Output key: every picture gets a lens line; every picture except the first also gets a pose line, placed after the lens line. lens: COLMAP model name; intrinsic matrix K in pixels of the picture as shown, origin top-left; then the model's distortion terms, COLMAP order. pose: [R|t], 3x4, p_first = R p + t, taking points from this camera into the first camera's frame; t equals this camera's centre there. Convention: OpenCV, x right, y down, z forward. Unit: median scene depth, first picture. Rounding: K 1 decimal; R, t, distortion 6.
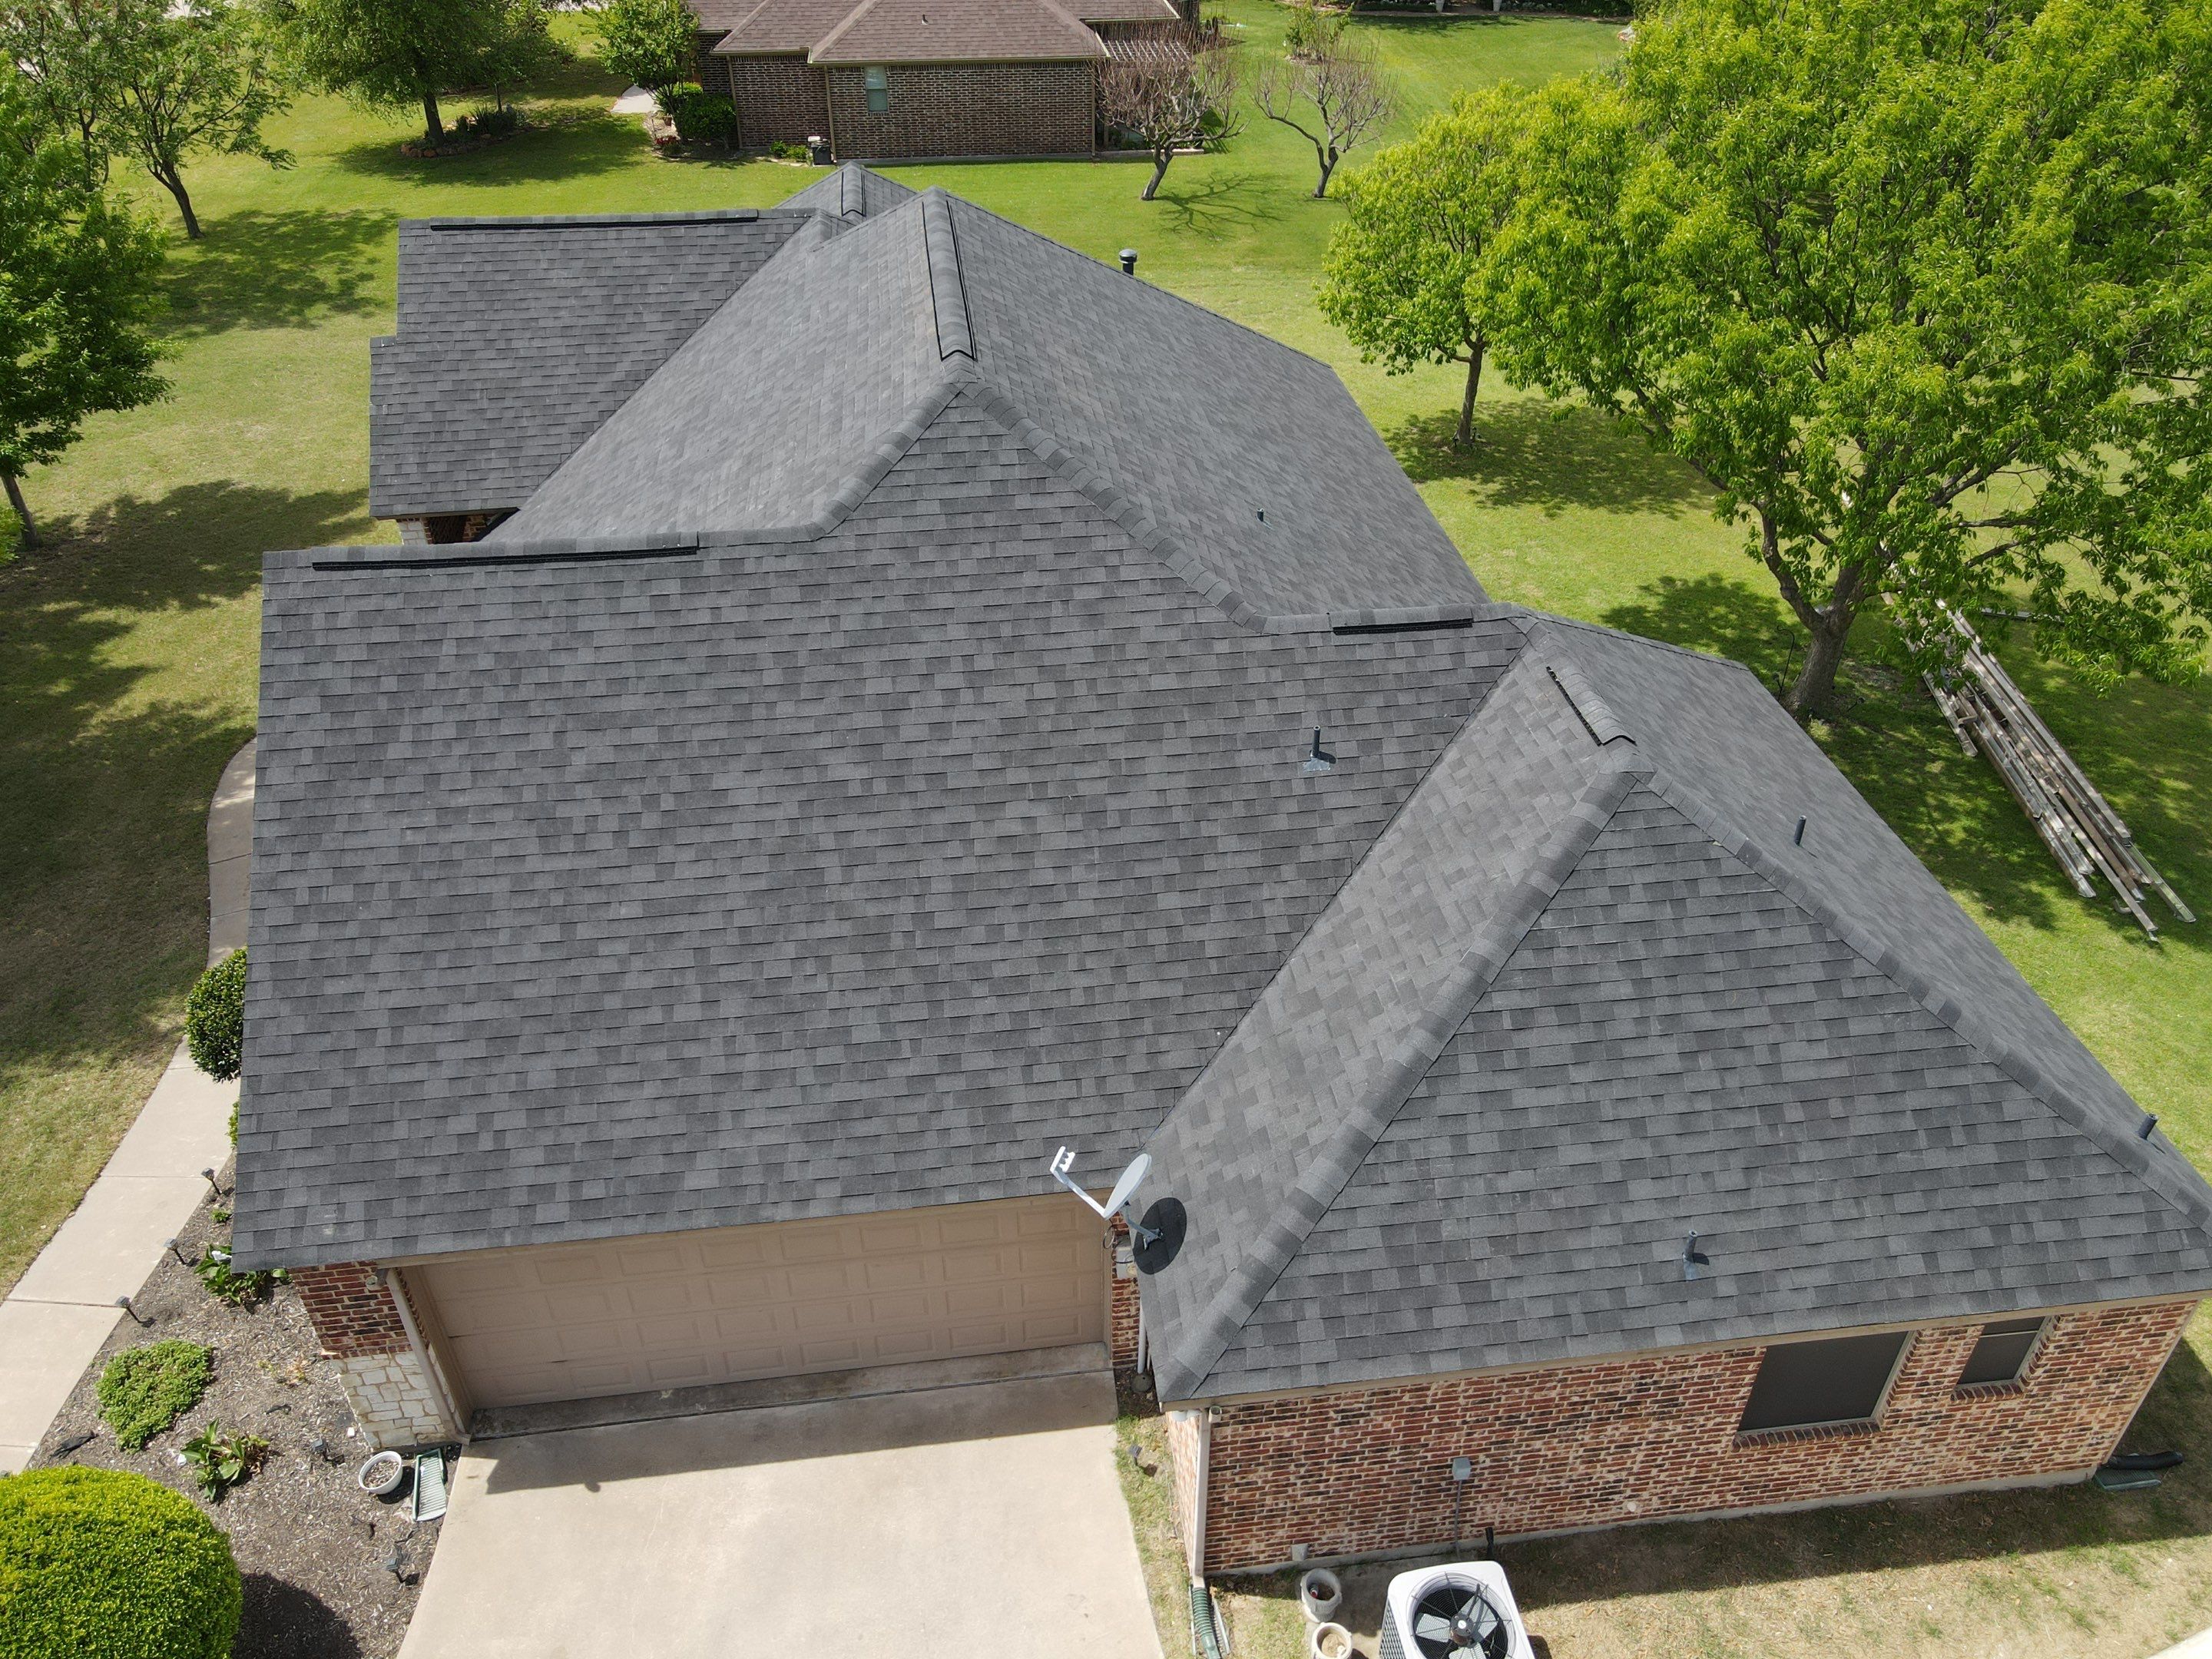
lens RADIAL K [[1604.7, 0, 1115.8], [0, 1604.7, 825.0], [0, 0, 1]] dist [0.032906, -0.005823]
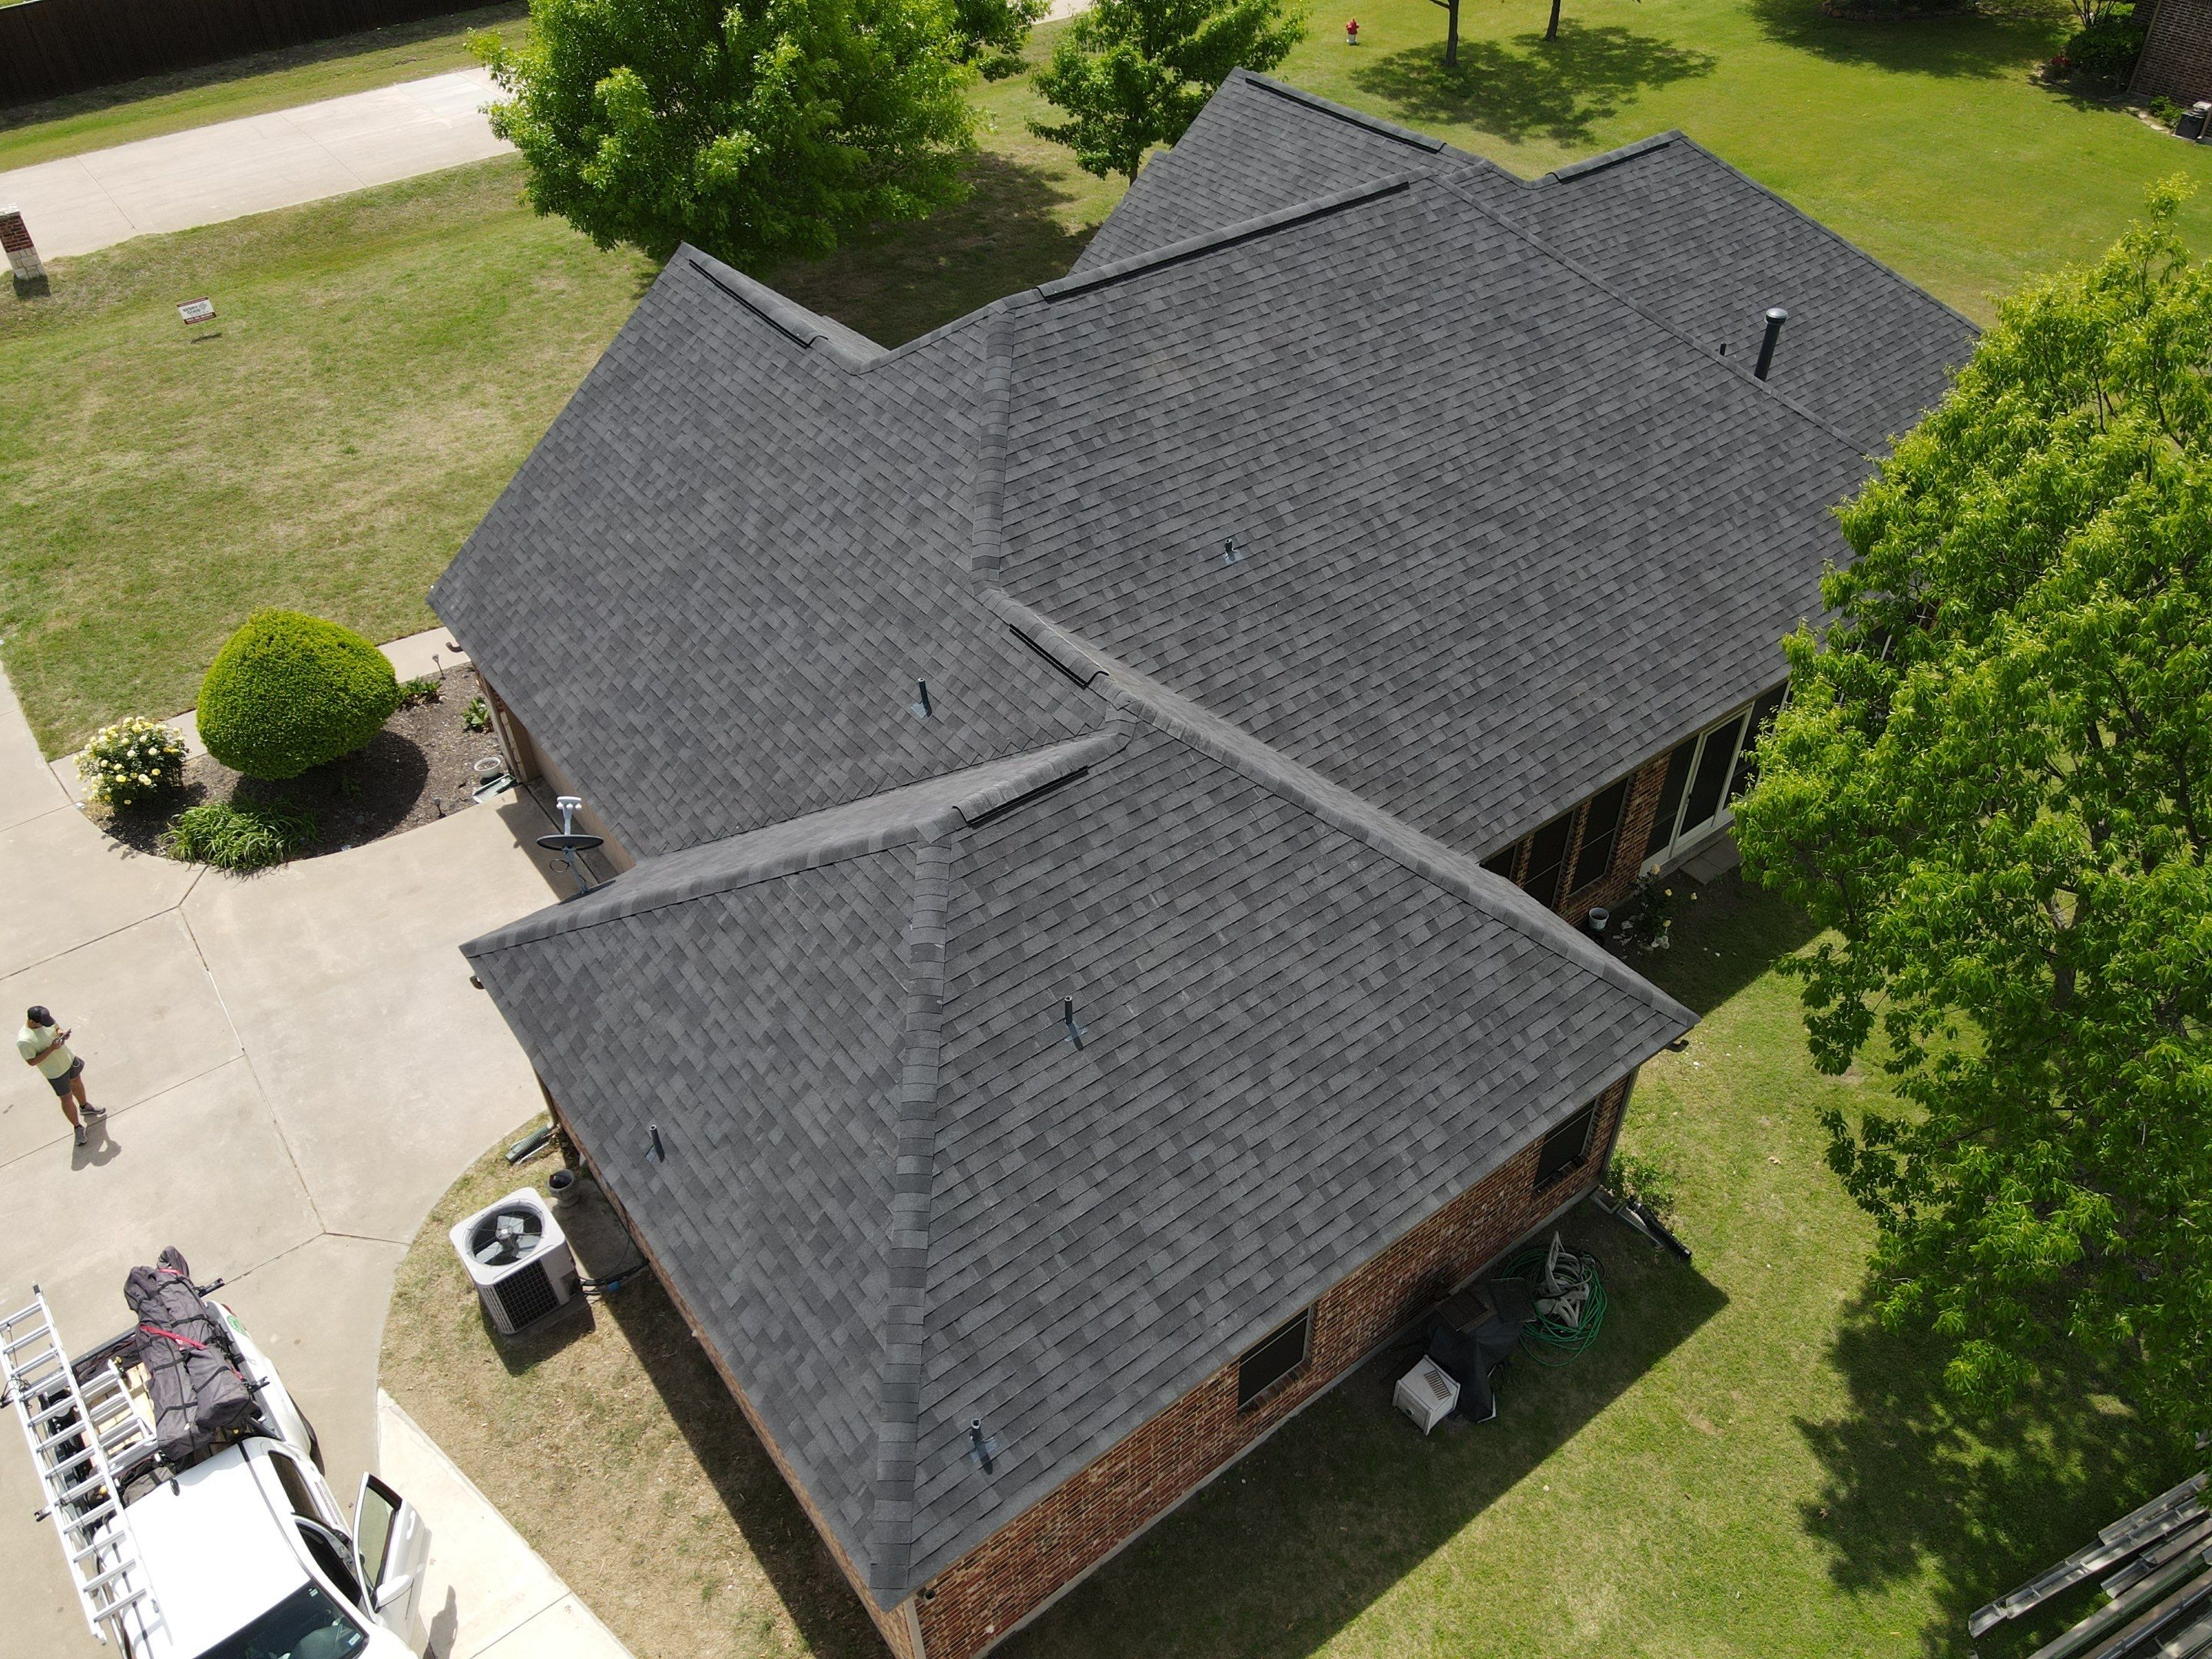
lens RADIAL K [[1604.7, 0, 1162.4], [0, 1604.7, 832.2], [0, 0, 1]] dist [0.032906, -0.005823]
pose [[0.510735, 0.567559, -0.645776, 1.065274], [-0.494780, 0.808313, 0.319096, -0.445068], [0.703095, 0.156544, 0.693651, 0.341711]]
